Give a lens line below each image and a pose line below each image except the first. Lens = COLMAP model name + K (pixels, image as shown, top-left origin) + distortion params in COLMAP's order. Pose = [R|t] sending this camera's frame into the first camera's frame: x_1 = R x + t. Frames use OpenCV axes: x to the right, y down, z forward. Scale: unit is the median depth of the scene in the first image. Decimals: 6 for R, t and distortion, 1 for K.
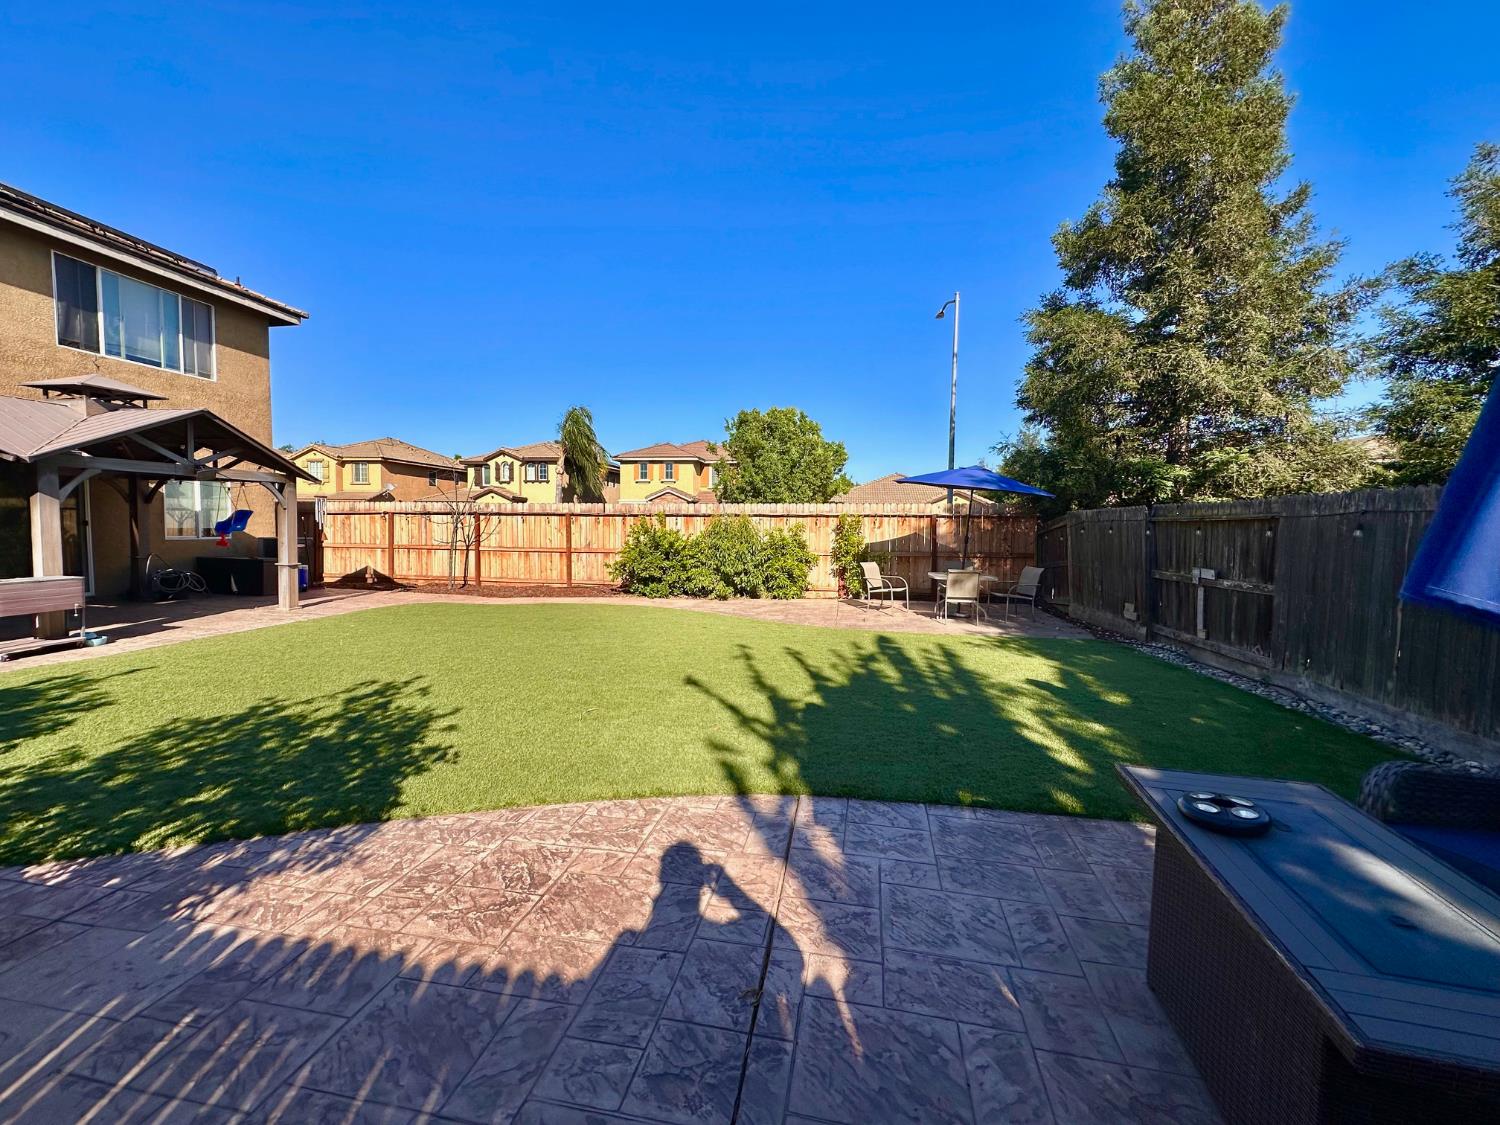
lens RADIAL K [[598.3, 0, 749.7], [0, 598.3, 561.6], [0, 0, 1]] dist [0.015090, -0.001145]
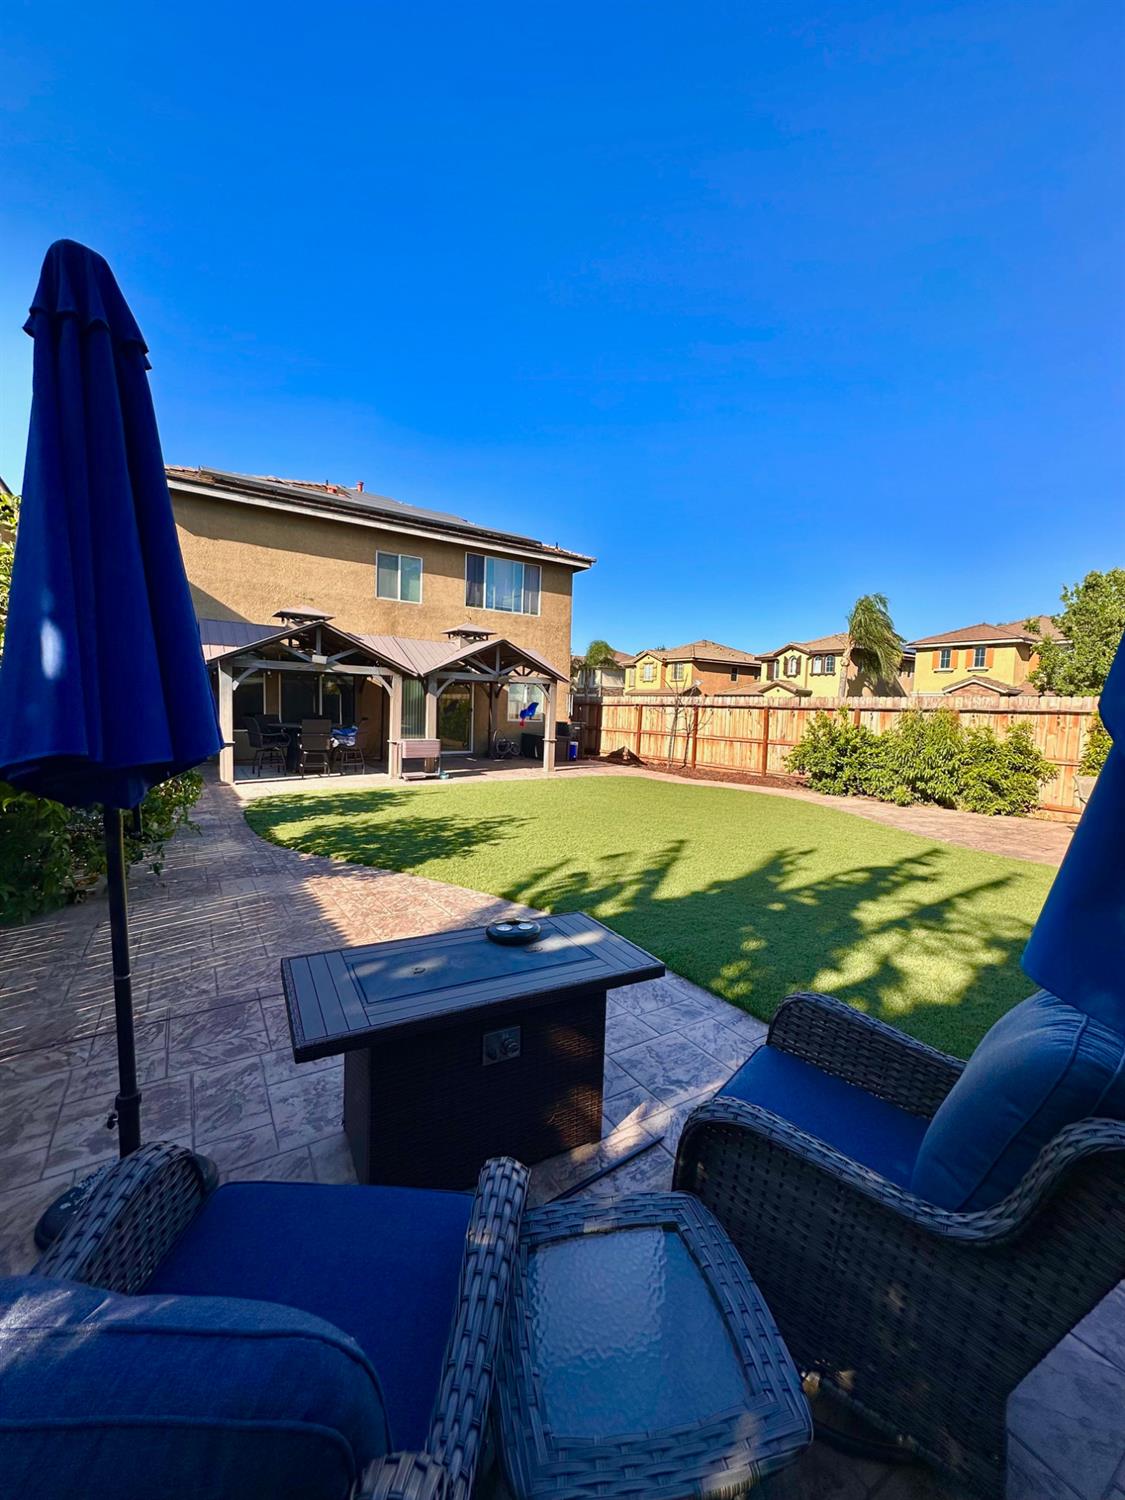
lens RADIAL K [[598.3, 0, 561.8], [0, 598.3, 750.4], [0, 0, 1]] dist [0.015090, -0.001145]
pose [[0.695657, 0.063204, -0.715588, 0.198816], [-0.068182, 0.997434, 0.021815, -0.002358], [0.715131, 0.033614, 0.698182, 0.013232]]
